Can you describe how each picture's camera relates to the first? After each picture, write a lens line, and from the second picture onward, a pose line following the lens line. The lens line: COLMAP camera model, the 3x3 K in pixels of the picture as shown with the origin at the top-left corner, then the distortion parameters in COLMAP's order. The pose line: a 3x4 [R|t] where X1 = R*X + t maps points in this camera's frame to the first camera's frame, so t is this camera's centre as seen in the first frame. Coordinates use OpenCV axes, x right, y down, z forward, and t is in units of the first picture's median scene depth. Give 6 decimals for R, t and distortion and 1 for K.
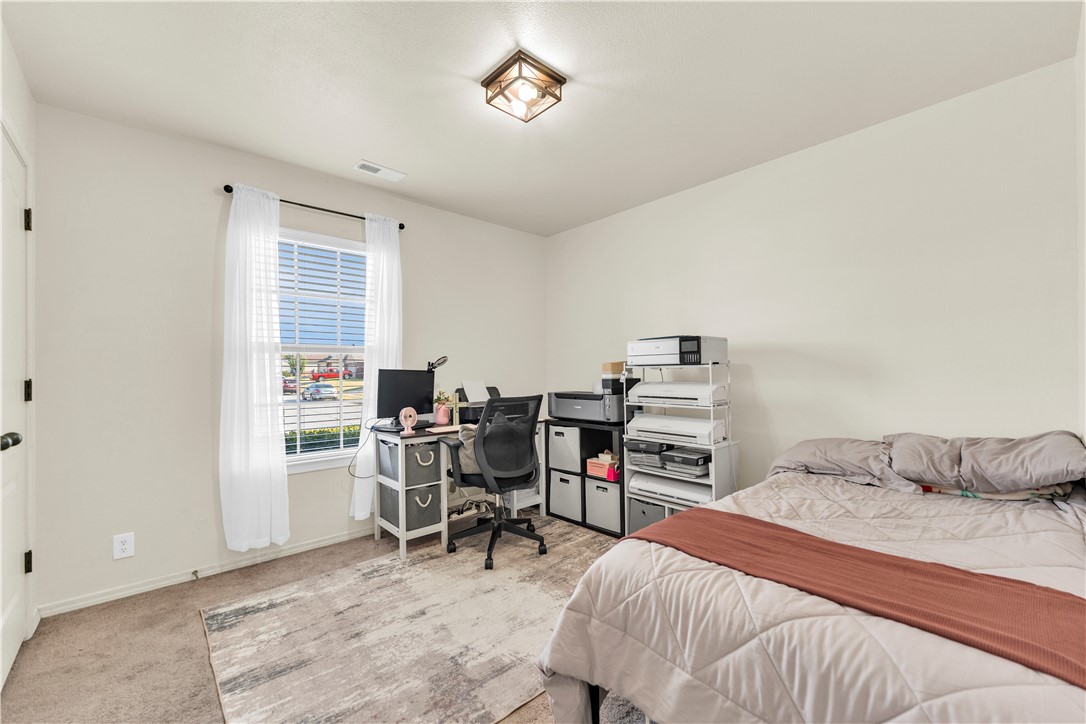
lens RADIAL K [[456.7, 0, 542.7], [0, 456.7, 369.1], [0, 0, 1]] dist [0.004170, -0.000863]
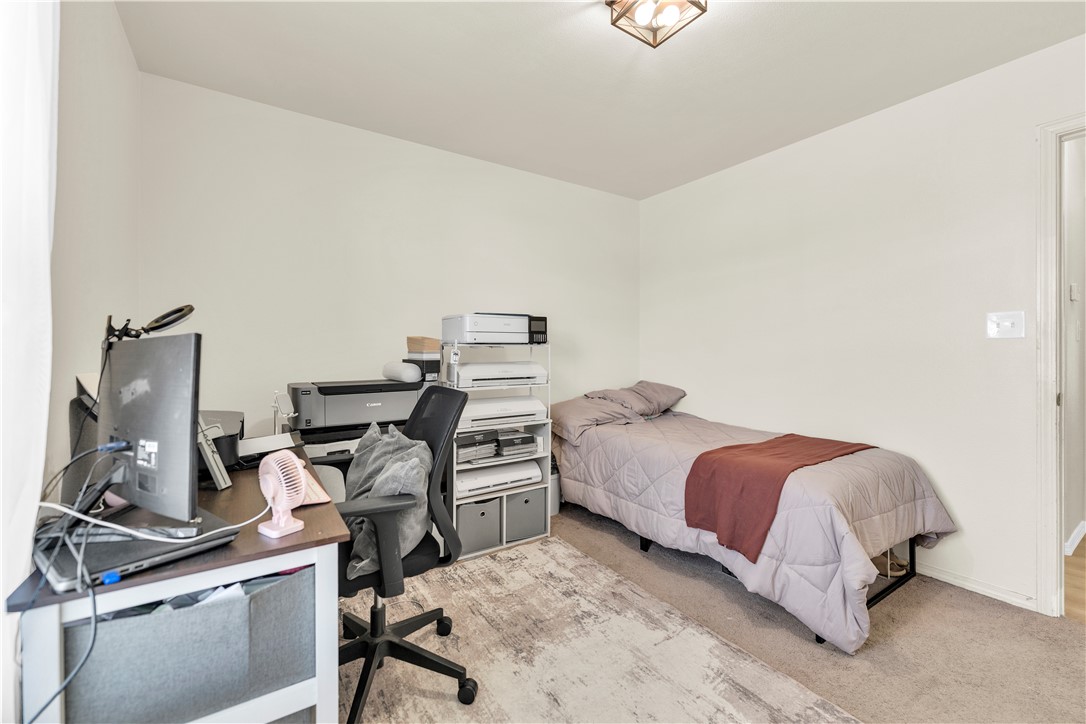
lens RADIAL K [[456.7, 0, 531.5], [0, 456.7, 345.0], [0, 0, 1]] dist [0.004170, -0.000863]
pose [[0.127655, 0.018231, 0.991651, -0.679844], [-0.006347, 0.999826, -0.017564, 0.010240], [-0.991798, -0.004051, 0.127749, 0.861313]]
